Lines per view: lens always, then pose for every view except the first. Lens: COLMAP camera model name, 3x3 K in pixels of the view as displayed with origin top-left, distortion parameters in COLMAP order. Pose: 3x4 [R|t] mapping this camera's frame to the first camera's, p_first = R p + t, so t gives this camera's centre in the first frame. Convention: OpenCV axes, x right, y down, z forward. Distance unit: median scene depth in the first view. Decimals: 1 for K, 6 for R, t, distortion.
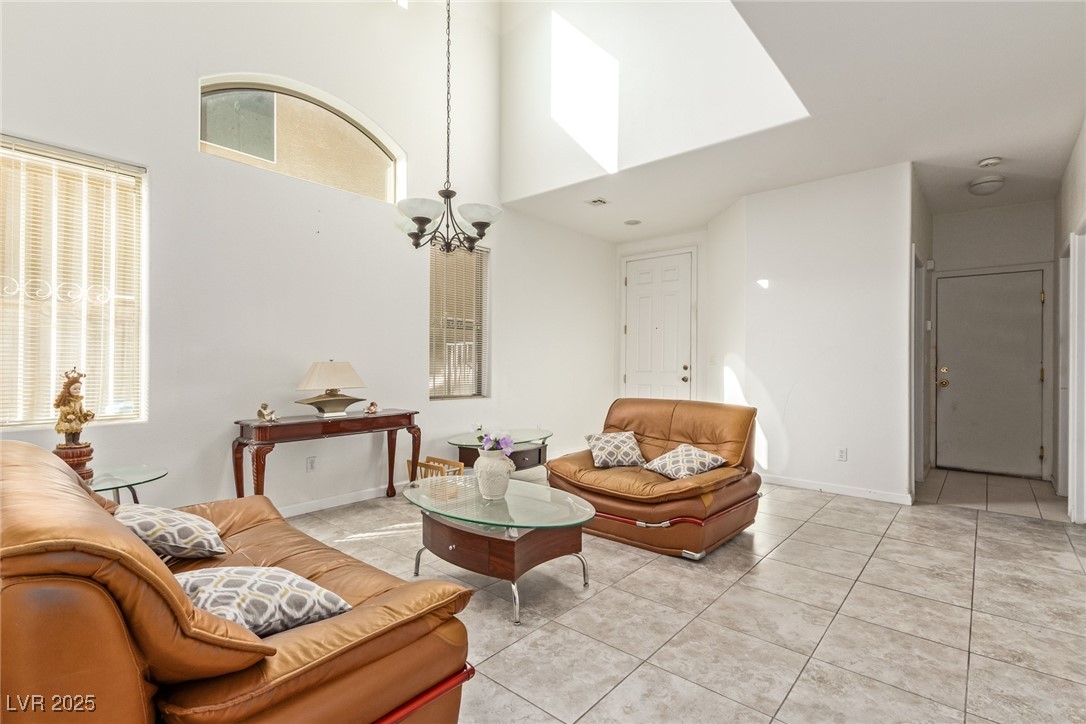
lens RADIAL K [[500.1, 0, 543.3], [0, 500.1, 359.4], [0, 0, 1]] dist [0.013822, -0.000107]
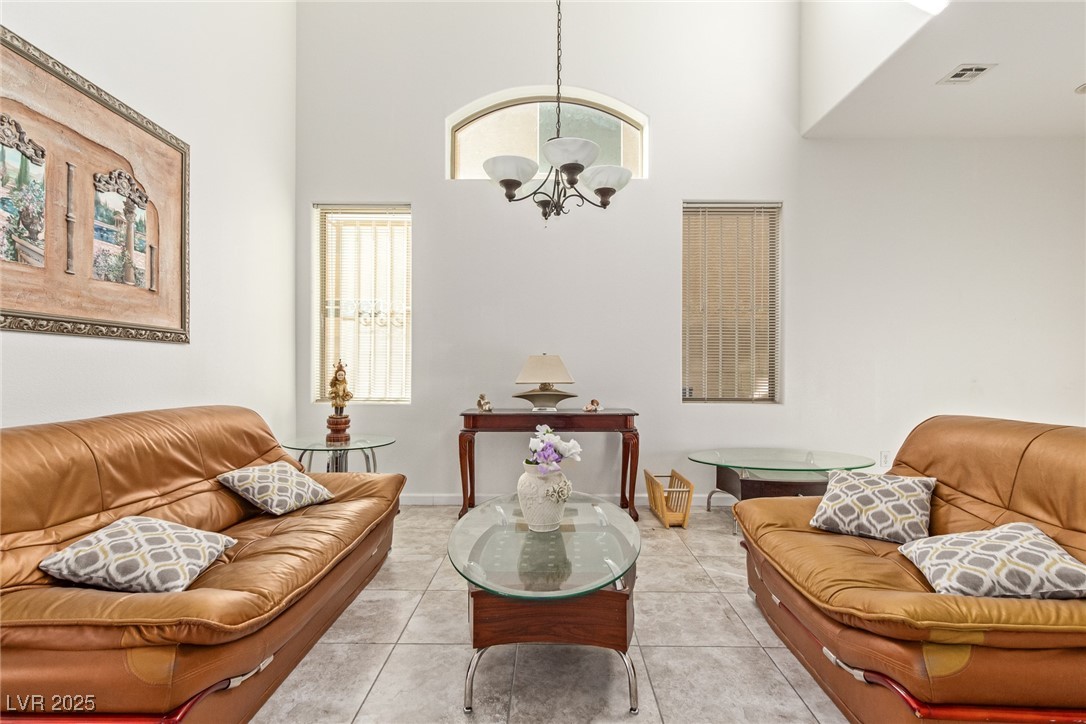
lens RADIAL K [[503.4, 0, 543.0], [0, 503.4, 362.0], [0, 0, 1]] dist [0.002172, -0.000274]
pose [[0.647715, -0.009510, -0.761823, 0.345530], [0.008593, 0.999950, -0.005177, 0.023604], [0.761834, -0.003193, 0.647764, 0.378160]]
